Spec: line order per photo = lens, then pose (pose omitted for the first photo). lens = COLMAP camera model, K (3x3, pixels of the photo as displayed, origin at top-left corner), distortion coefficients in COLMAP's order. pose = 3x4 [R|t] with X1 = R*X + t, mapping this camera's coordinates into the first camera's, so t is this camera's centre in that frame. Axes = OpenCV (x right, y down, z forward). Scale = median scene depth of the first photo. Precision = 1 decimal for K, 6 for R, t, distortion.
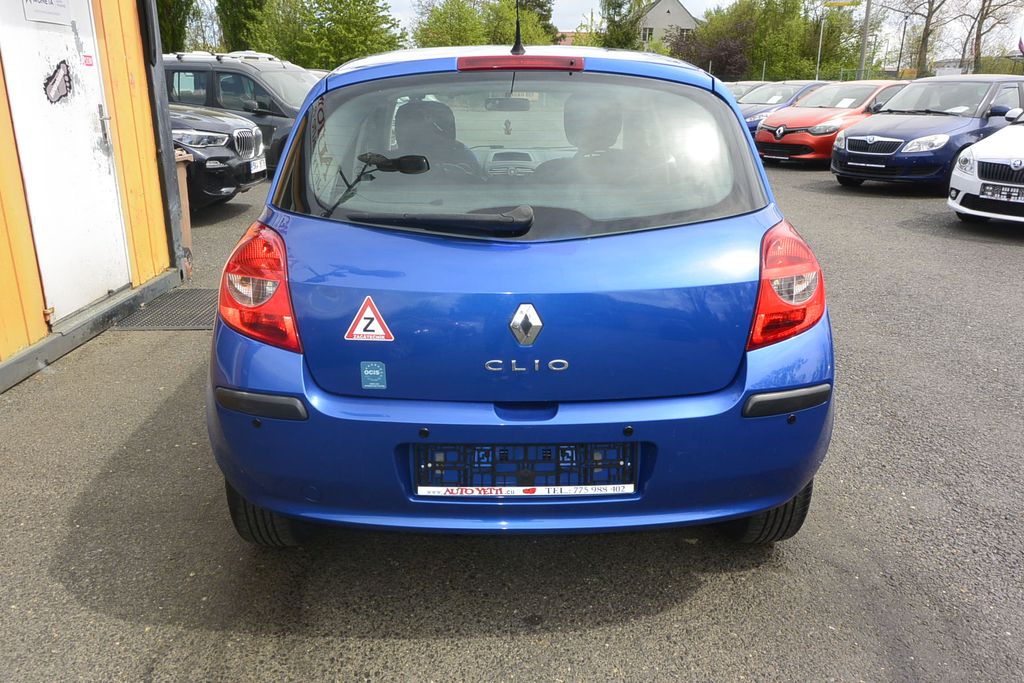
lens RADIAL K [[781.3, 0, 504.9], [0, 781.3, 341.0], [0, 0, 1]] dist [-0.005189, 0.010277]
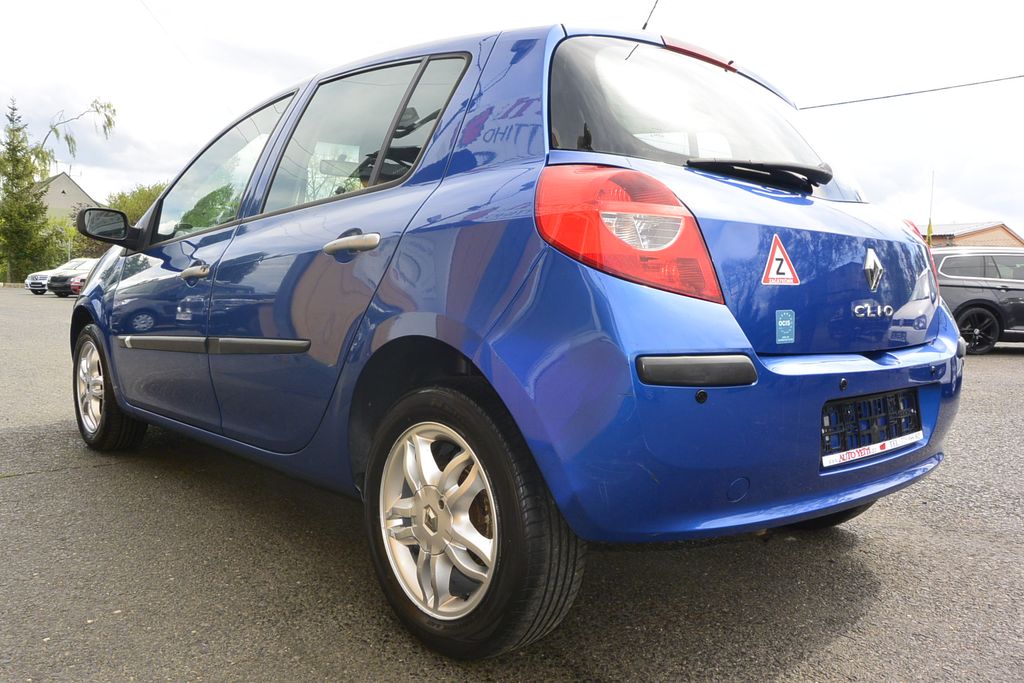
lens RADIAL K [[796.2, 0, 503.4], [0, 796.2, 341.1], [0, 0, 1]] dist [-0.002804, 0.015024]
pose [[0.756671, -0.032996, 0.652962, -0.347526], [0.183895, 0.969146, -0.164129, 0.052002], [-0.627400, 0.244268, 0.739393, 0.198665]]
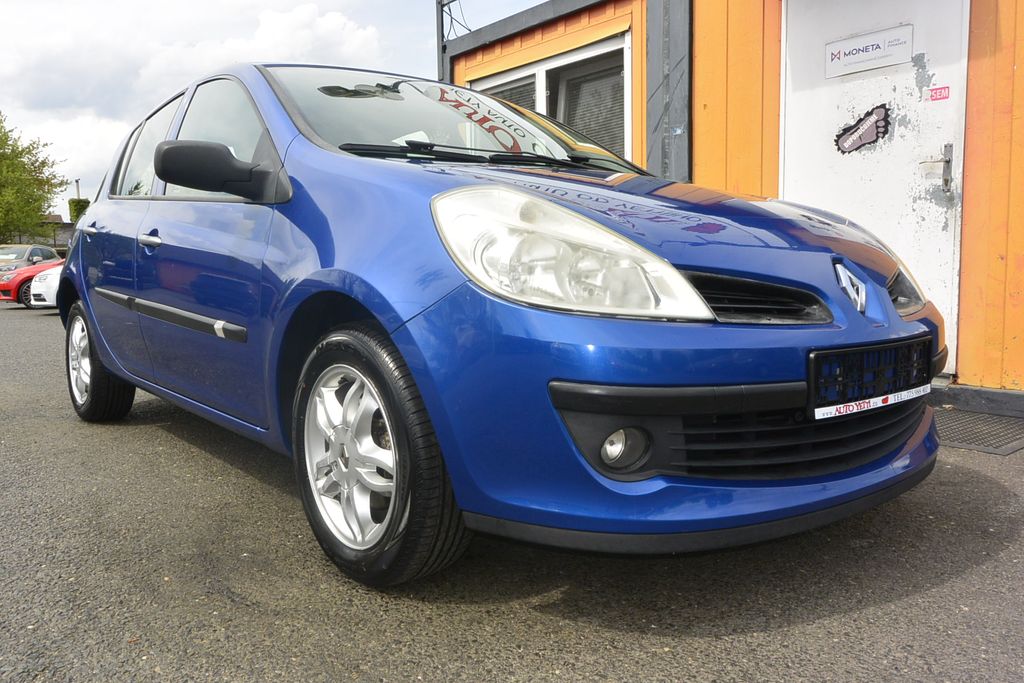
lens RADIAL K [[802.0, 0, 504.9], [0, 802.0, 341.0], [0, 0, 1]] dist [0.005517, 0.007140]
pose [[-0.779435, 0.062298, -0.623378, 0.327125], [-0.185353, 0.927564, 0.324452, -0.268575], [0.598436, 0.368434, -0.711429, 1.248539]]
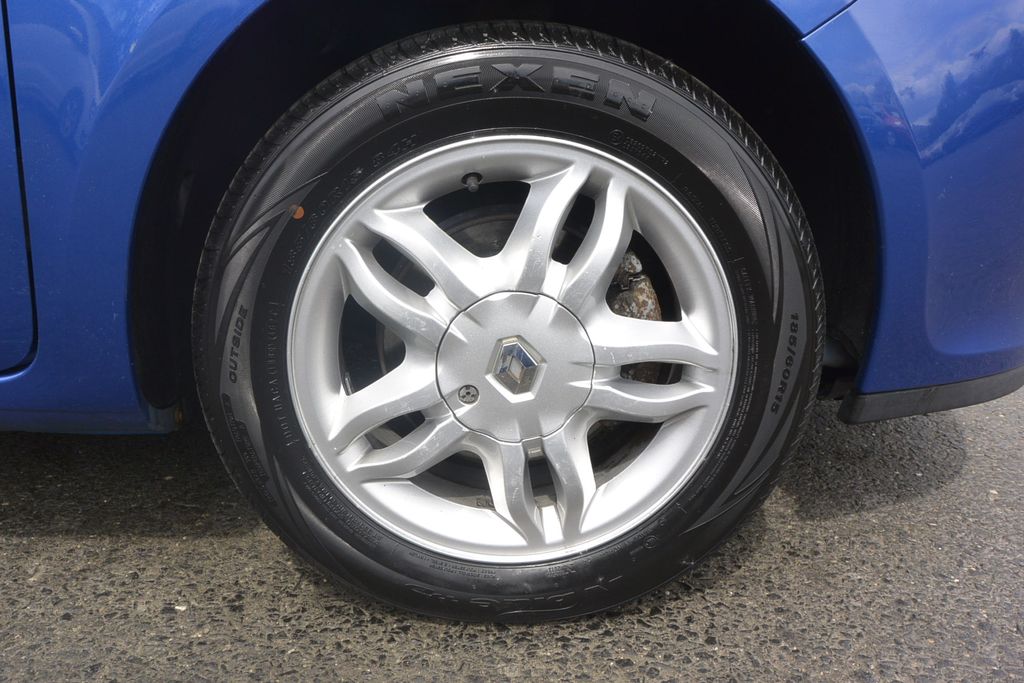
lens RADIAL K [[820.4, 0, 512.0], [0, 820.4, 341.5], [0, 0, 1]] dist [-0.000187, 0.000718]
pose [[0.036429, 0.313228, -0.948979, 0.302937], [-0.333147, 0.899095, 0.283974, -0.138331], [0.942171, 0.305805, 0.137104, 0.949327]]
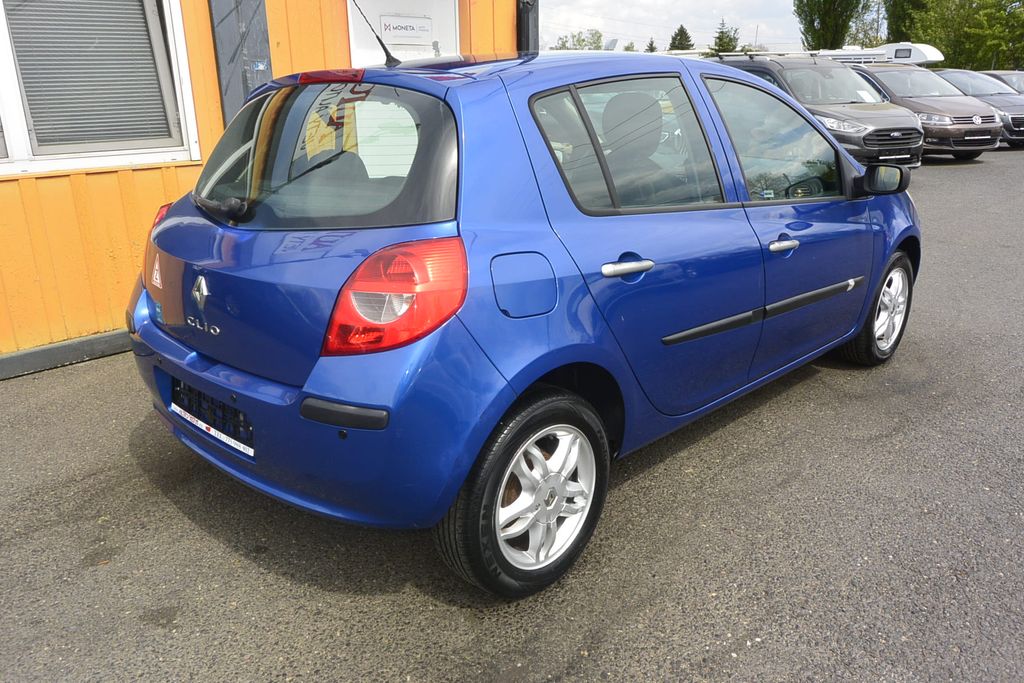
lens RADIAL K [[785.9, 0, 507.8], [0, 785.9, 341.6], [0, 0, 1]] dist [-0.004115, -0.005164]
pose [[0.703156, 0.202753, -0.681515, 0.430974], [-0.198960, 0.976299, 0.085174, -0.051650], [0.682632, 0.075703, 0.726830, 0.151657]]
